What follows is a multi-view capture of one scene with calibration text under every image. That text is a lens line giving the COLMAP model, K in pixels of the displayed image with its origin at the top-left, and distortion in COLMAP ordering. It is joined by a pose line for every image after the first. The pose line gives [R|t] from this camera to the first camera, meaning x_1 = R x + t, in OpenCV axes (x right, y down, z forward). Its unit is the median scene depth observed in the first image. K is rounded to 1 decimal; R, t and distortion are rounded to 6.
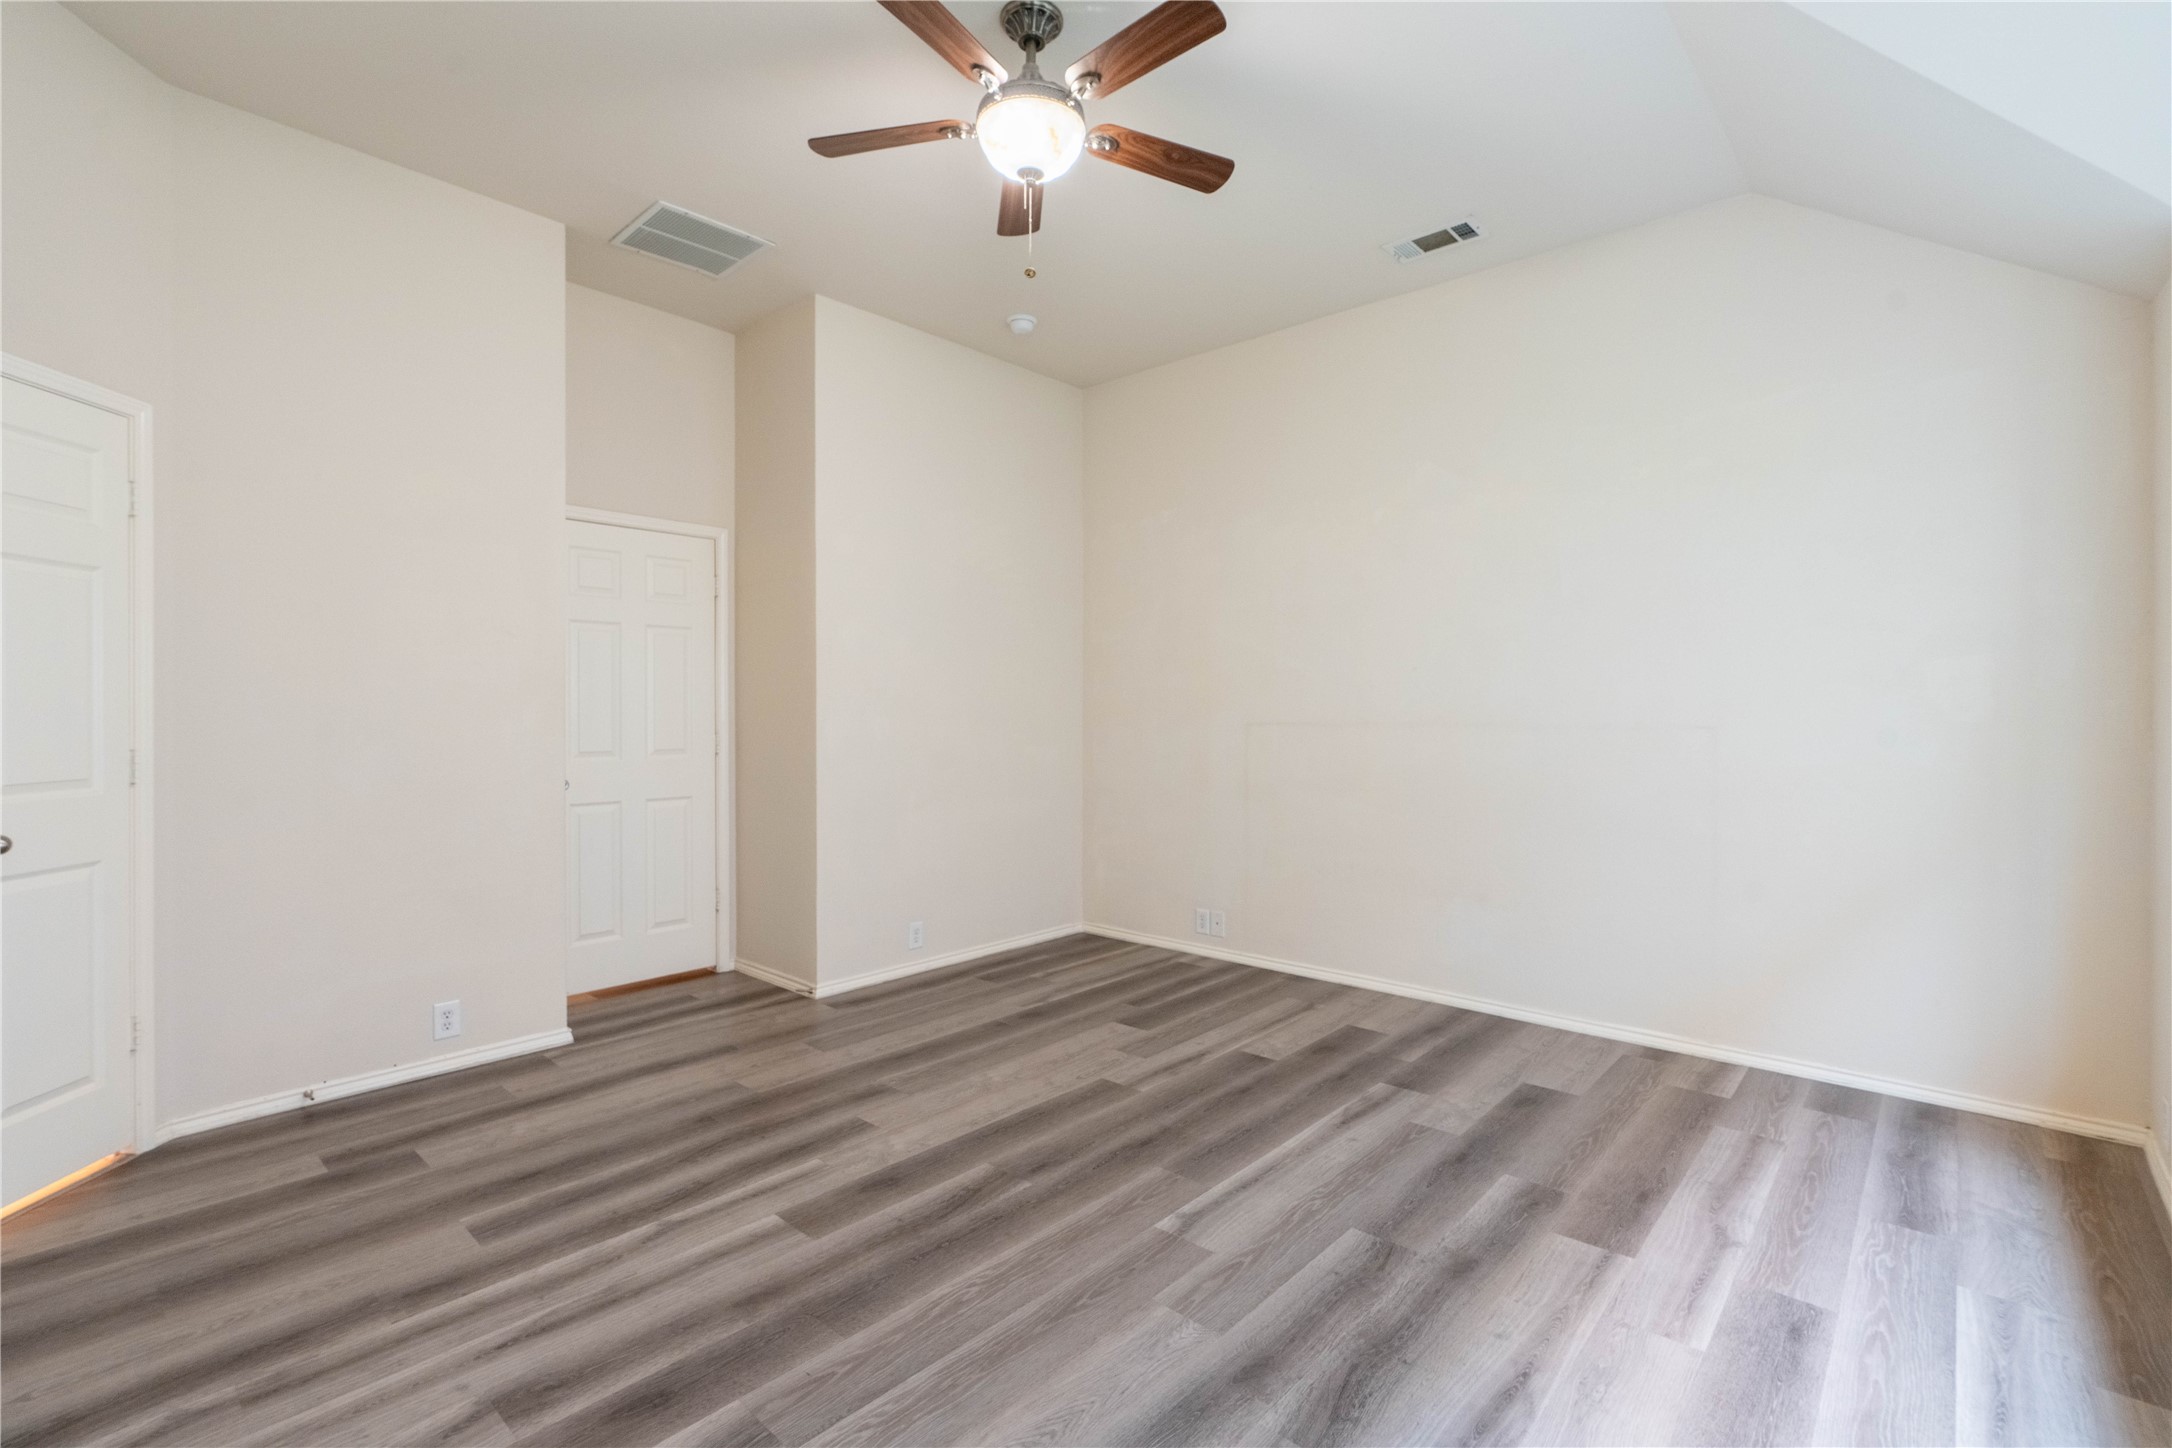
lens RADIAL K [[973.3, 0, 1094.3], [0, 973.3, 715.8], [0, 0, 1]] dist [-0.011099, 0.005859]
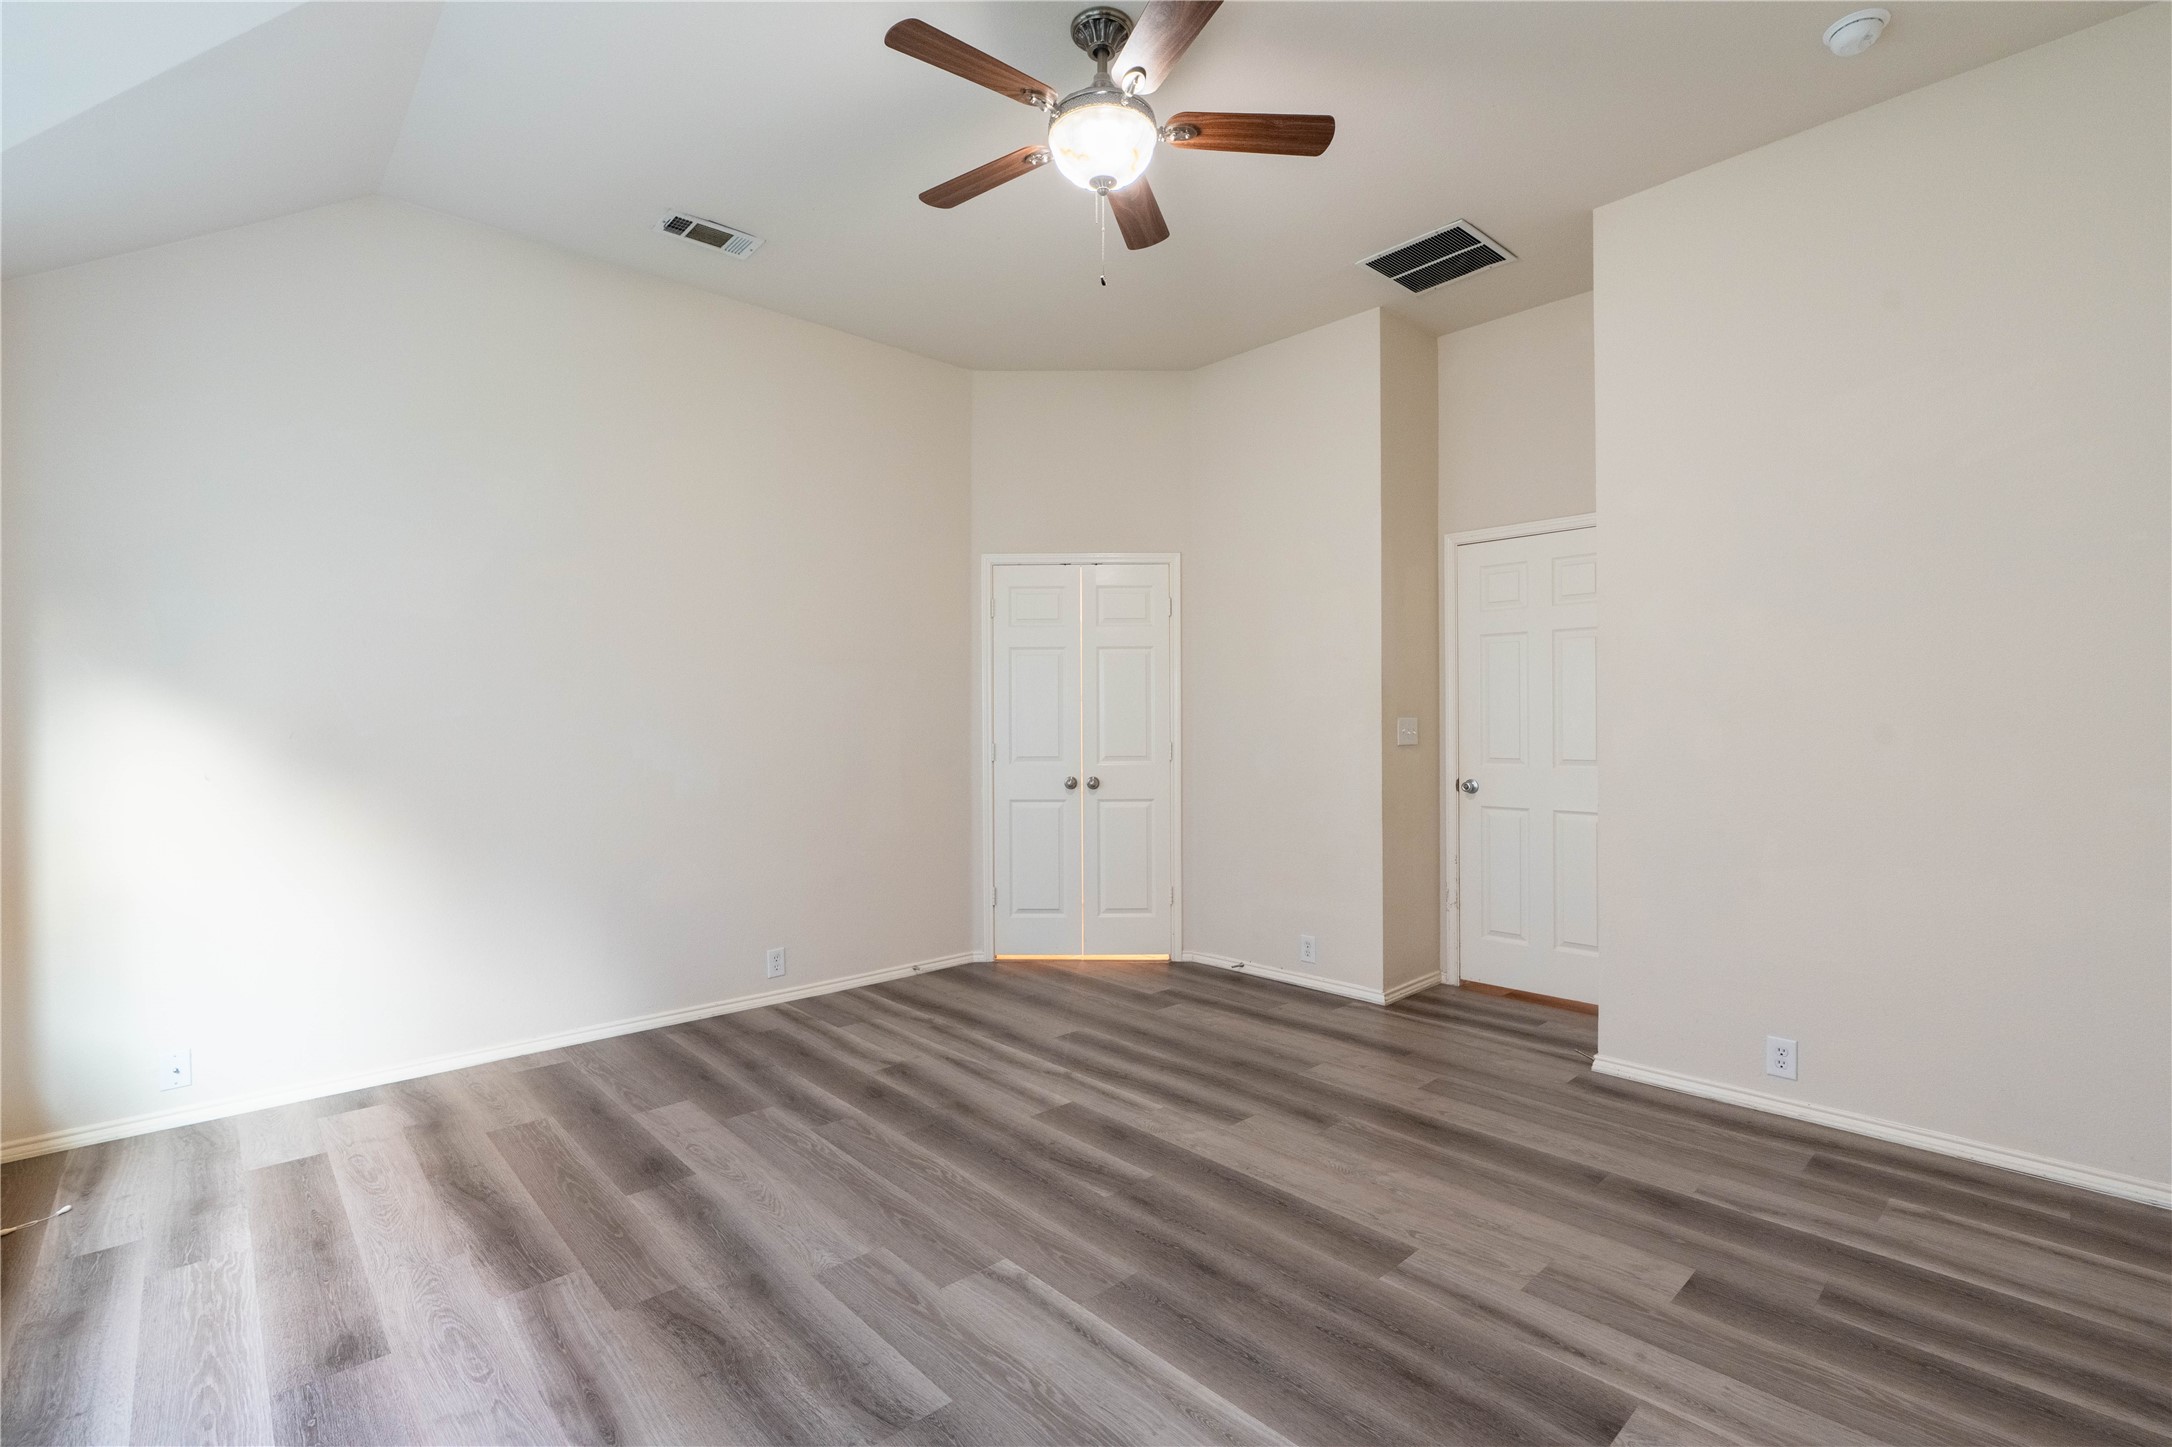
lens RADIAL K [[973.3, 0, 1094.3], [0, 973.3, 715.3], [0, 0, 1]] dist [-0.011099, 0.005859]
pose [[-0.090572, -0.009344, -0.995846, 0.842268], [0.000216, 0.999956, -0.009402, 0.001749], [0.995890, -0.001067, -0.090566, 0.982199]]
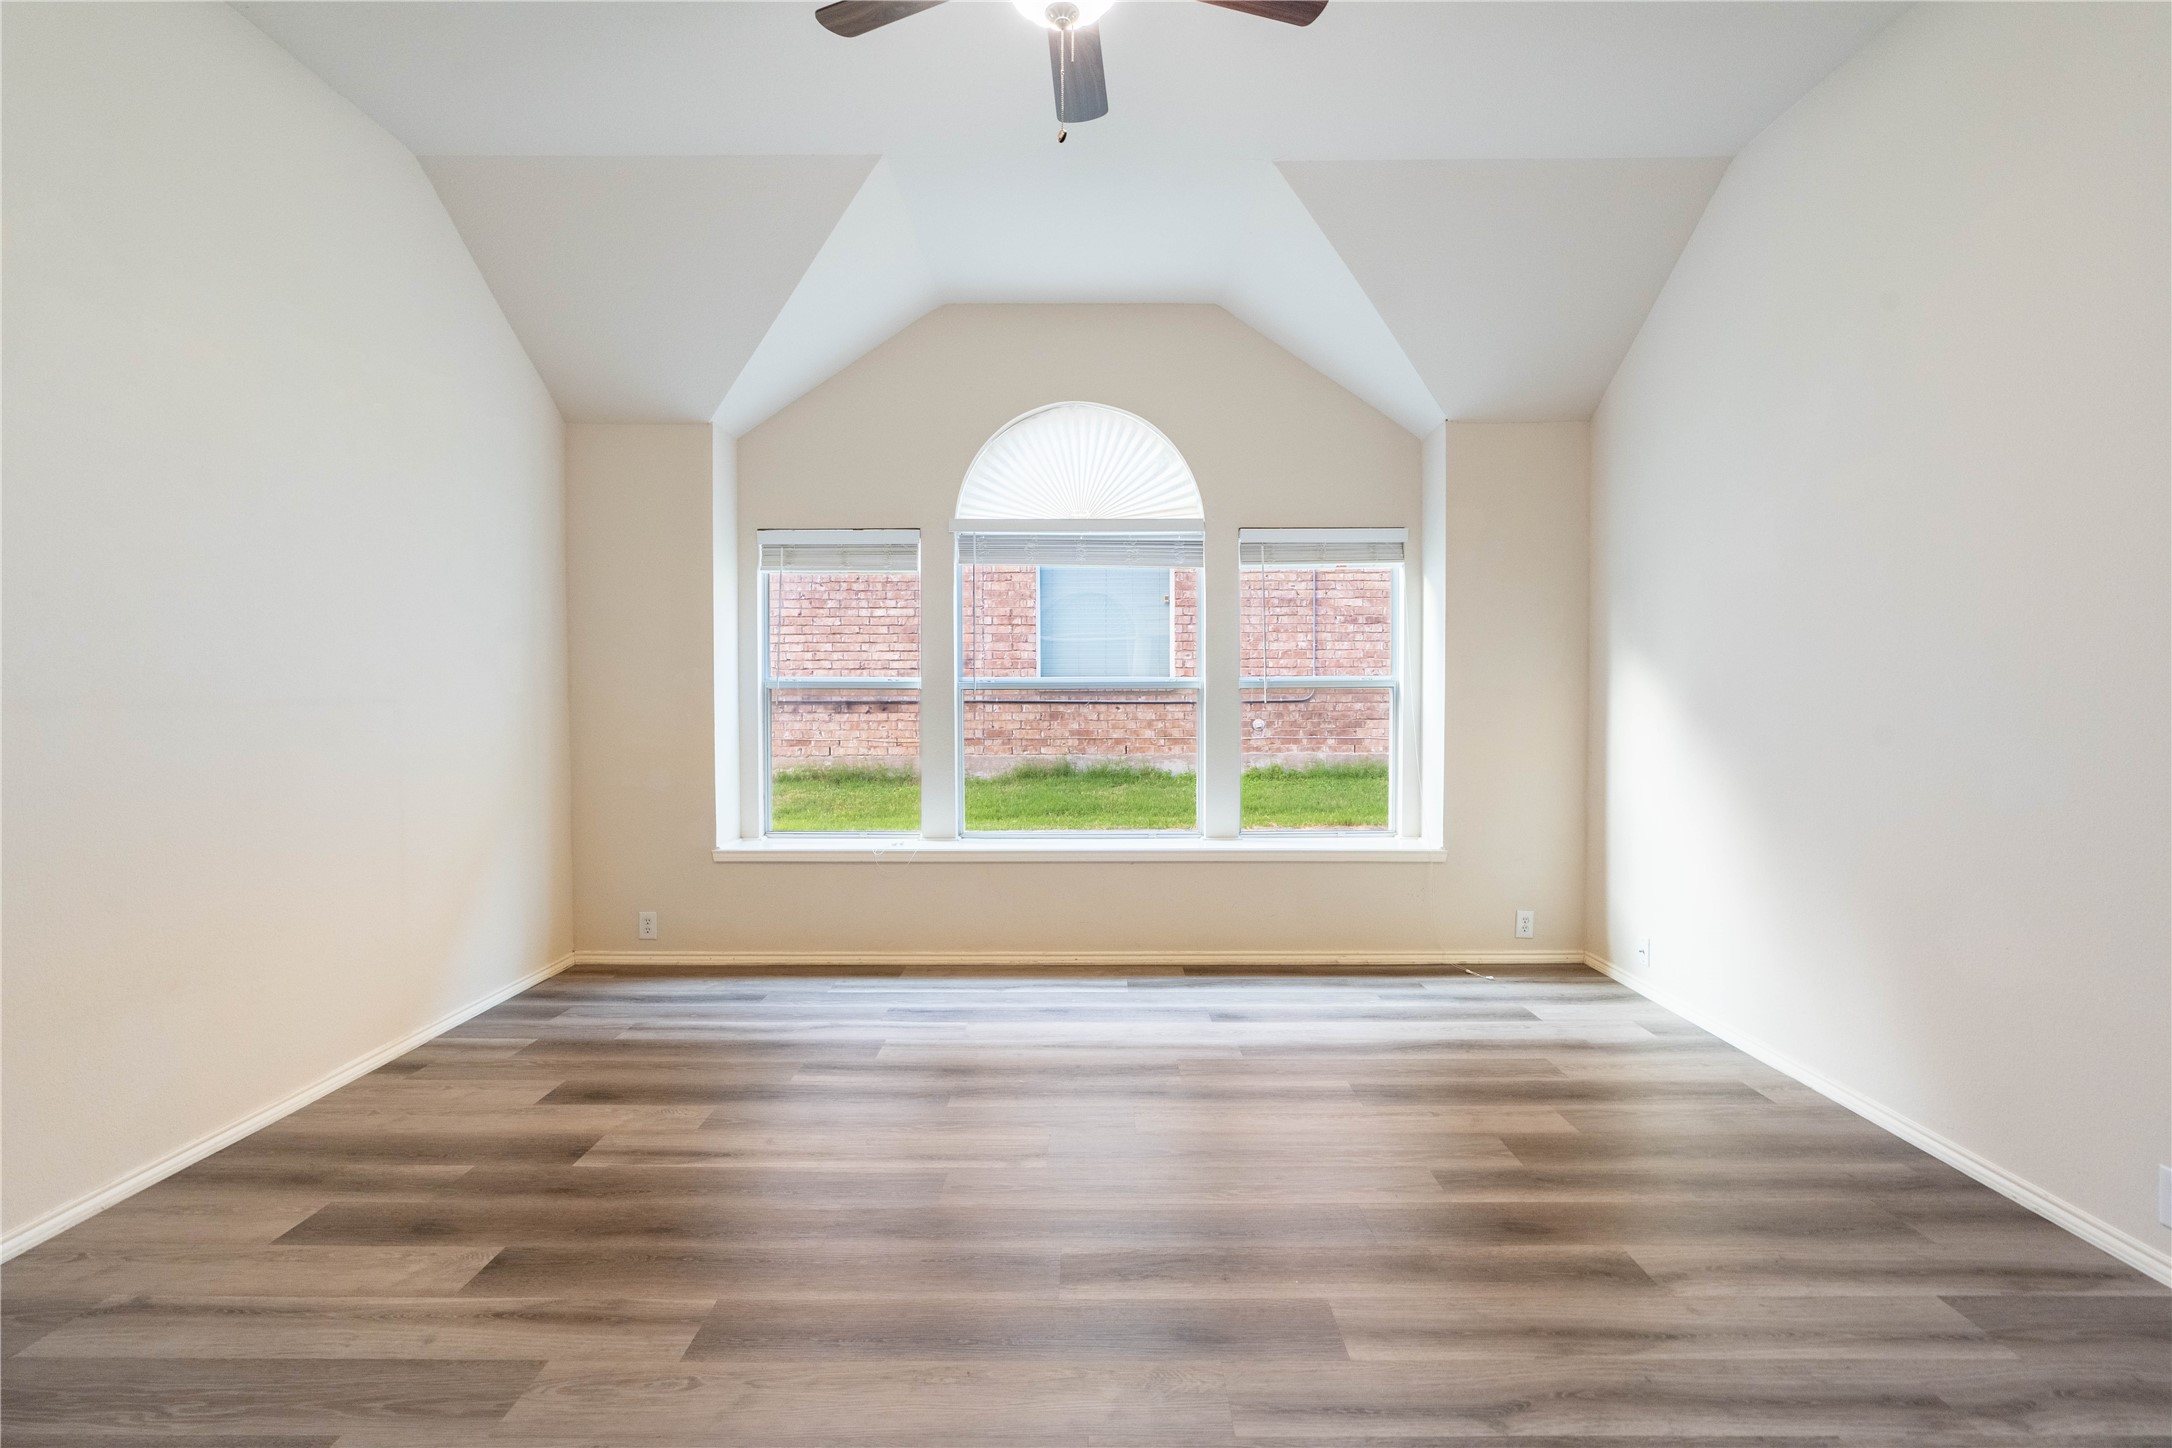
lens RADIAL K [[973.3, 0, 1094.3], [0, 973.3, 715.8], [0, 0, 1]] dist [-0.011099, 0.005859]
pose [[-0.667322, -0.017242, 0.744570, -0.631156], [0.003483, 0.999649, 0.026270, 0.004597], [-0.744761, 0.020124, -0.667028, 1.388041]]
